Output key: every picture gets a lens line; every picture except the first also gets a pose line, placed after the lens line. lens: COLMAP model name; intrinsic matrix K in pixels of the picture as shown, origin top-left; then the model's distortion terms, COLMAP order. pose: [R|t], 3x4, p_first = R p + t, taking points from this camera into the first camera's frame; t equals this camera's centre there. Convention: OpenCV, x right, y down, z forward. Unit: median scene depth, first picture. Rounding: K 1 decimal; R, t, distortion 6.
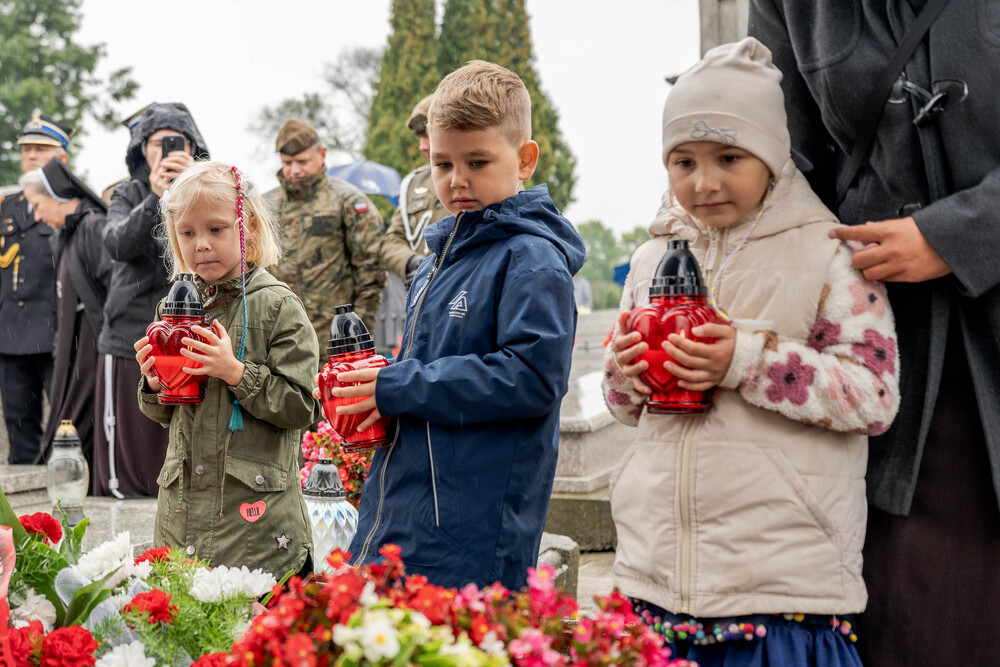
lens RADIAL K [[1476.4, 0, 278.1], [0, 1476.4, 344.1], [0, 0, 1]] dist [0.024295, 0.000000]
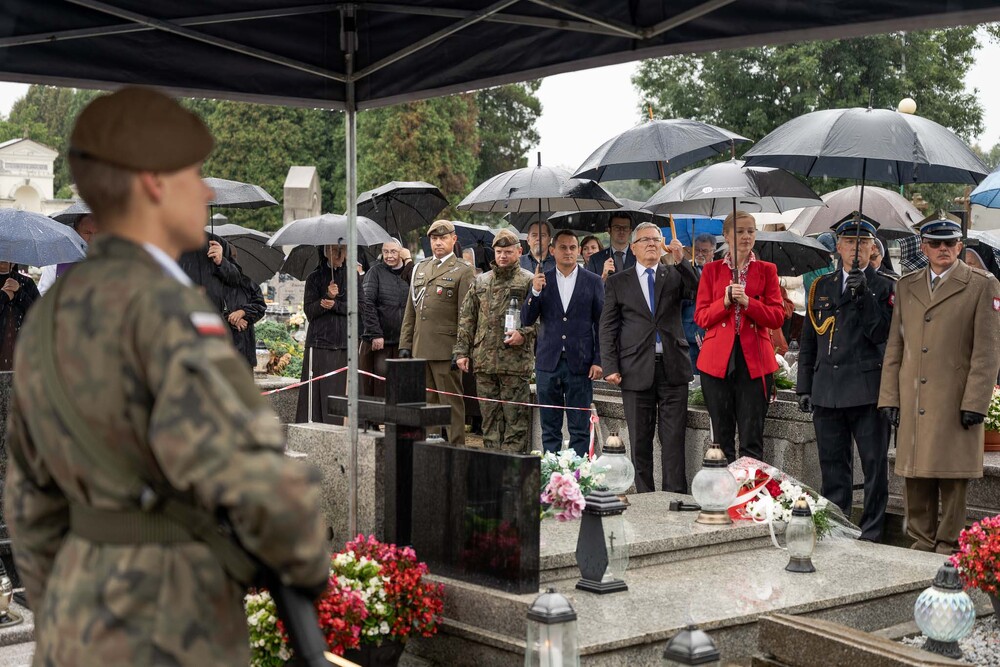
lens RADIAL K [[1698.2, 0, 452.8], [0, 1698.2, 326.1], [0, 0, 1]] dist [0.024131, 0.000000]
pose [[0.899528, 0.045924, -0.434443, 0.054879], [-0.017287, 0.997422, 0.069641, -0.046903], [0.436521, -0.055134, 0.898003, -0.128650]]
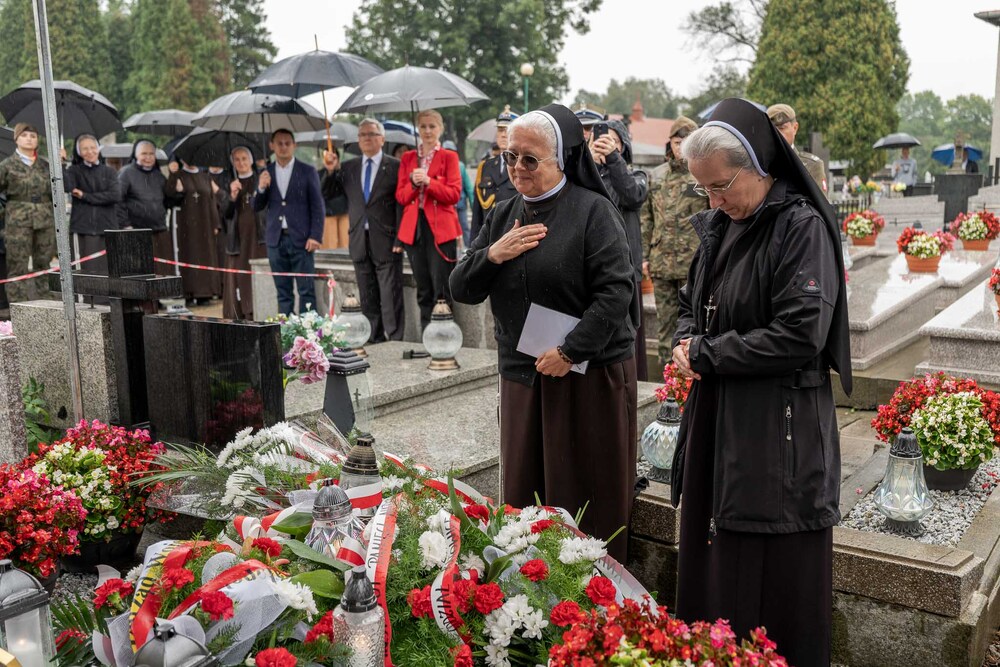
lens RADIAL K [[1003.6, 0, 577.5], [0, 1003.6, 343.0], [0, 0, 1]] dist [0.003383, 0.000000]
pose [[0.992432, 0.033252, -0.118208, 0.010202], [-0.011350, 0.983357, 0.181330, -0.031800], [0.122271, -0.178616, 0.976292, -0.015080]]
